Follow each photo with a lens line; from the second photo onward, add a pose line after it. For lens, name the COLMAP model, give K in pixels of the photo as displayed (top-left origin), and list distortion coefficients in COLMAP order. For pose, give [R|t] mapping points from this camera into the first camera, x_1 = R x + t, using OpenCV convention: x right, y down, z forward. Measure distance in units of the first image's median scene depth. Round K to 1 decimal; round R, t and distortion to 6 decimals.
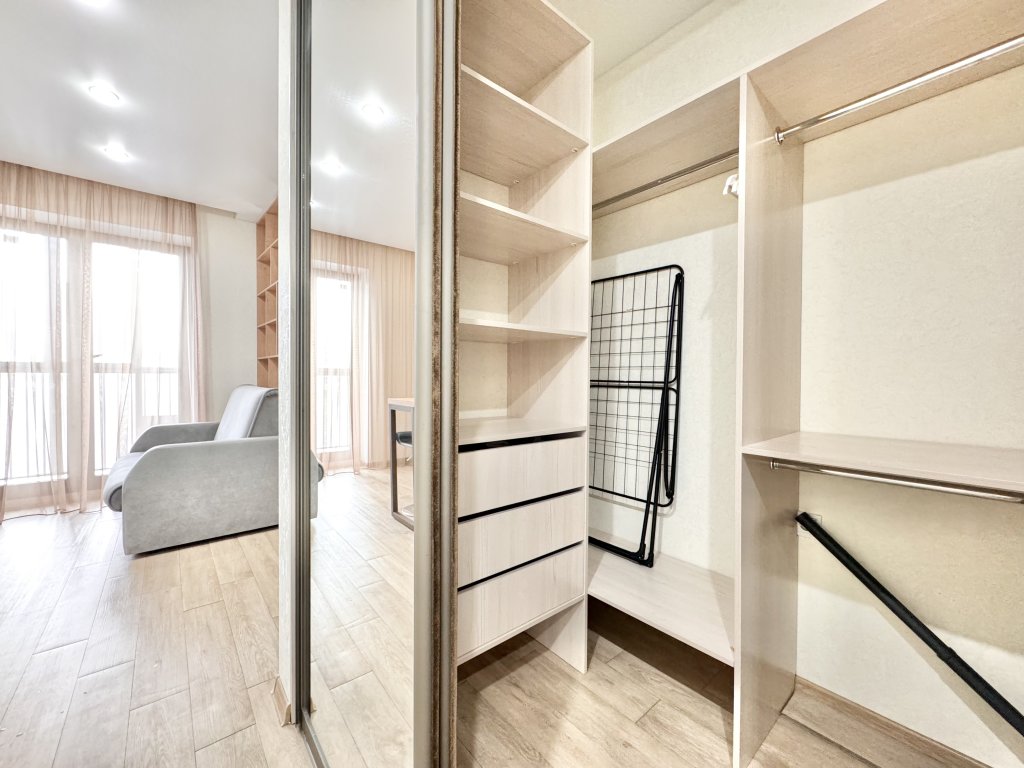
lens RADIAL K [[410.6, 0, 515.6], [0, 410.6, 383.4], [0, 0, 1]] dist [0.002445, 0.000629]
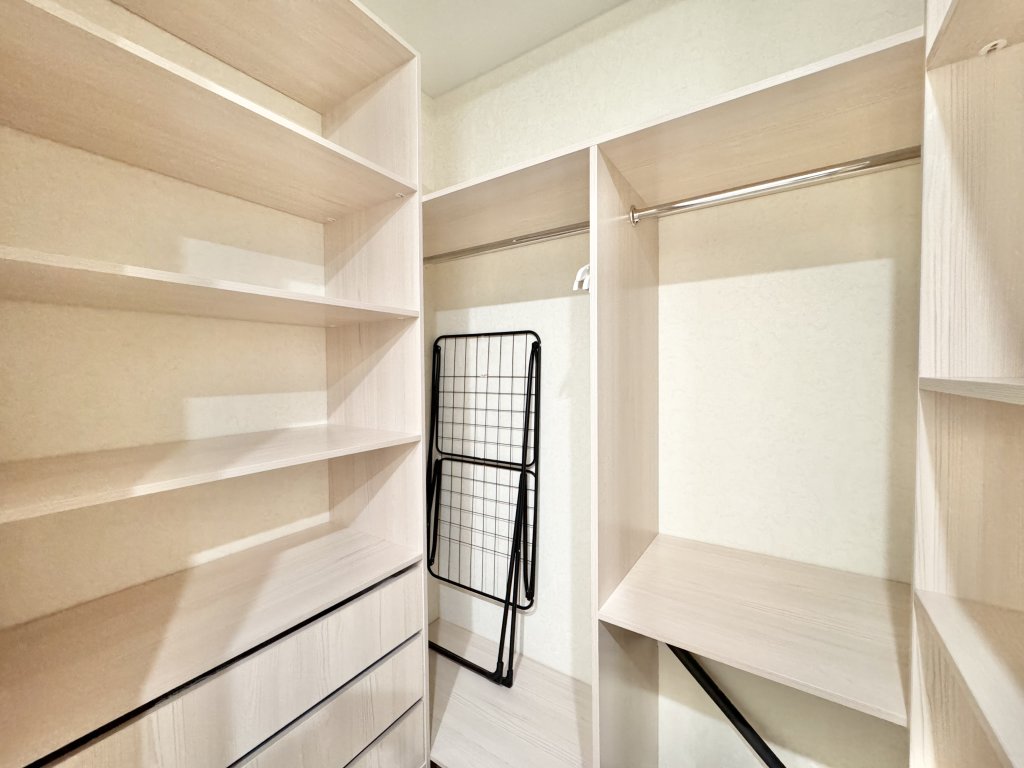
lens RADIAL K [[405.7, 0, 509.8], [0, 405.7, 386.0], [0, 0, 1]] dist [0.000841, 0.000044]
pose [[0.964339, -0.025543, 0.263436, 0.114574], [0.019836, 0.999508, 0.024299, -0.193473], [-0.263927, -0.018206, 0.964371, 0.178838]]
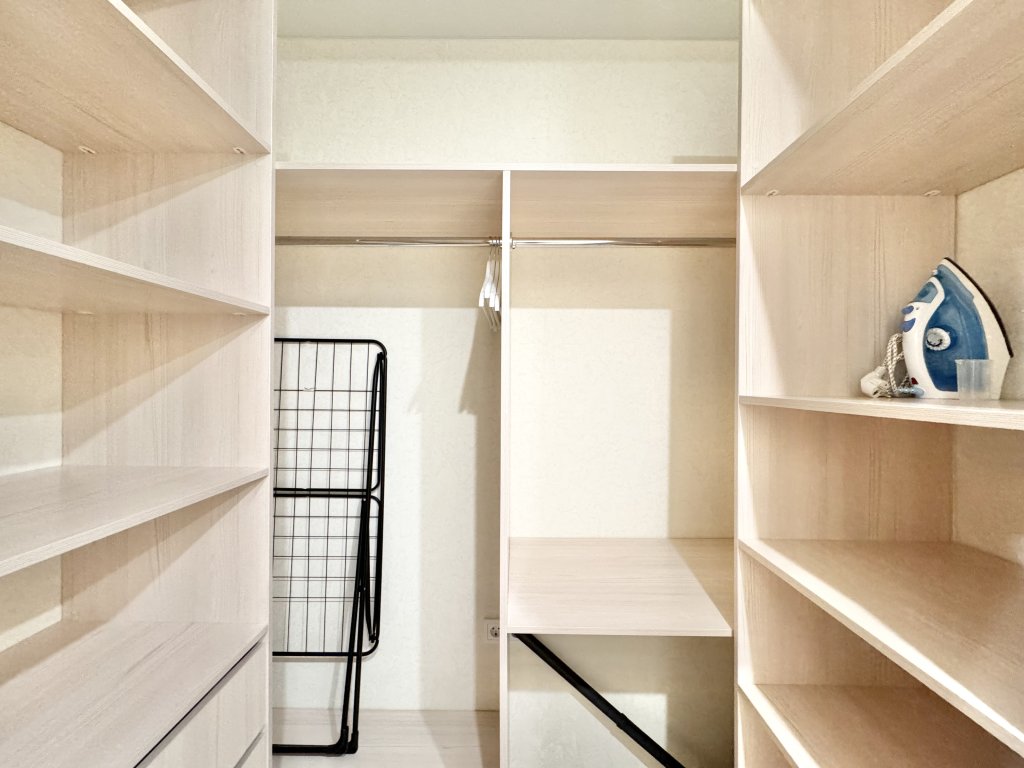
lens RADIAL K [[405.7, 0, 509.8], [0, 405.7, 386.0], [0, 0, 1]] dist [0.000841, 0.000044]
pose [[0.663923, -0.009754, 0.747737, -0.025898], [0.009048, 0.999947, 0.005010, -0.202430], [-0.747746, 0.003439, 0.663976, 0.287082]]
